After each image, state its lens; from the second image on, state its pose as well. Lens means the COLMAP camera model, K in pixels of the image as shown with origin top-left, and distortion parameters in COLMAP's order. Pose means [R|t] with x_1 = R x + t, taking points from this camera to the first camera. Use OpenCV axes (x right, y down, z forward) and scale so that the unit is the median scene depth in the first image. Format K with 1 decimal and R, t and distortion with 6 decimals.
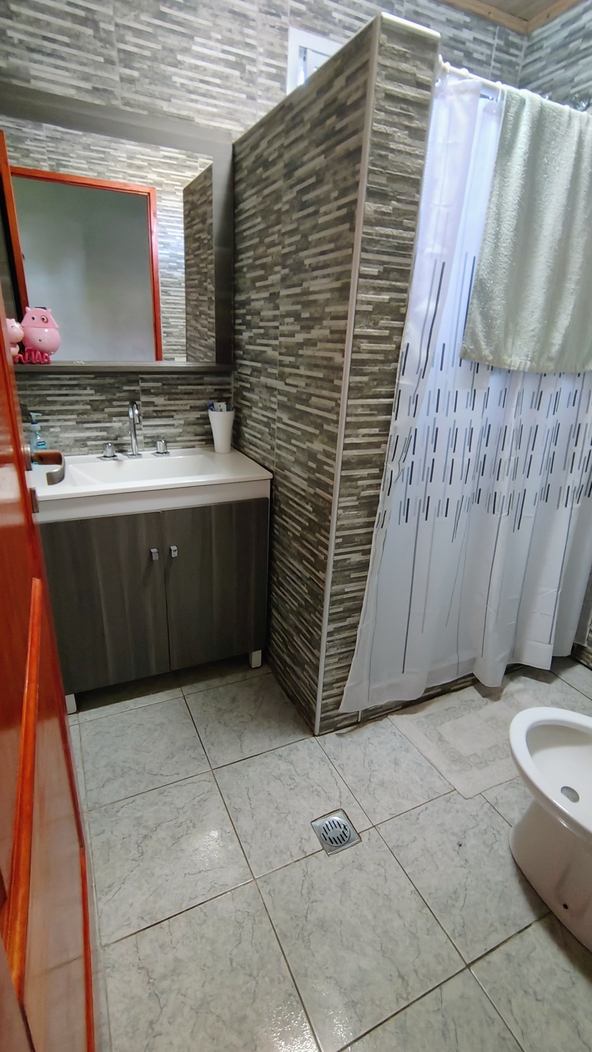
lens RADIAL K [[485.9, 0, 294.4], [0, 485.9, 526.1], [0, 0, 1]] dist [-0.007773, 0.003792]
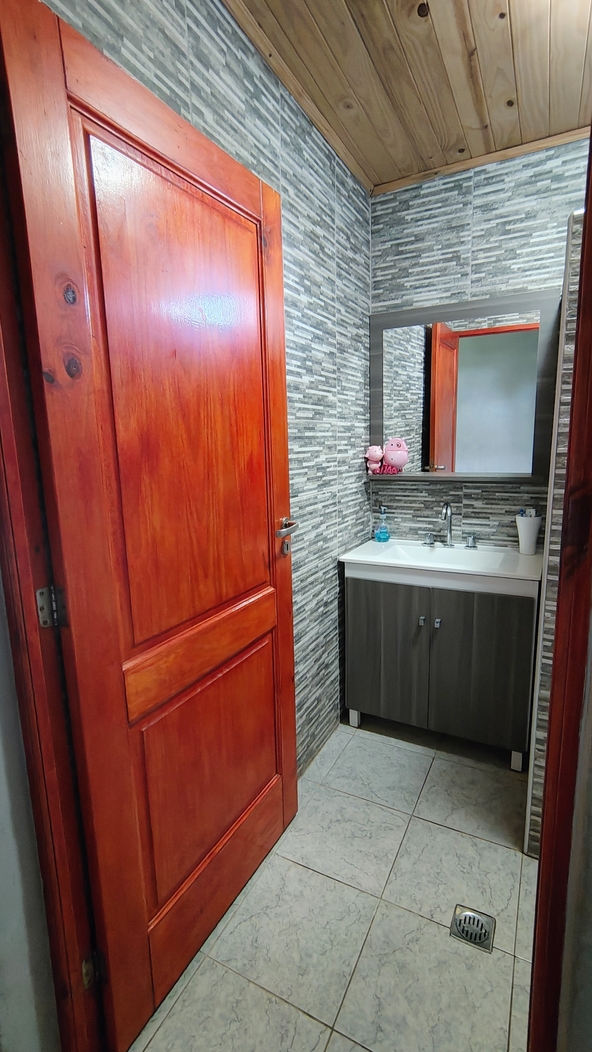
lens RADIAL K [[485.9, 0, 294.0], [0, 485.9, 527.1], [0, 0, 1]] dist [-0.007773, 0.003792]
pose [[0.603973, 0.090406, -0.791861, 0.426371], [-0.248647, 0.965331, -0.079439, 0.005104], [0.757226, 0.244873, 0.605513, -0.059757]]
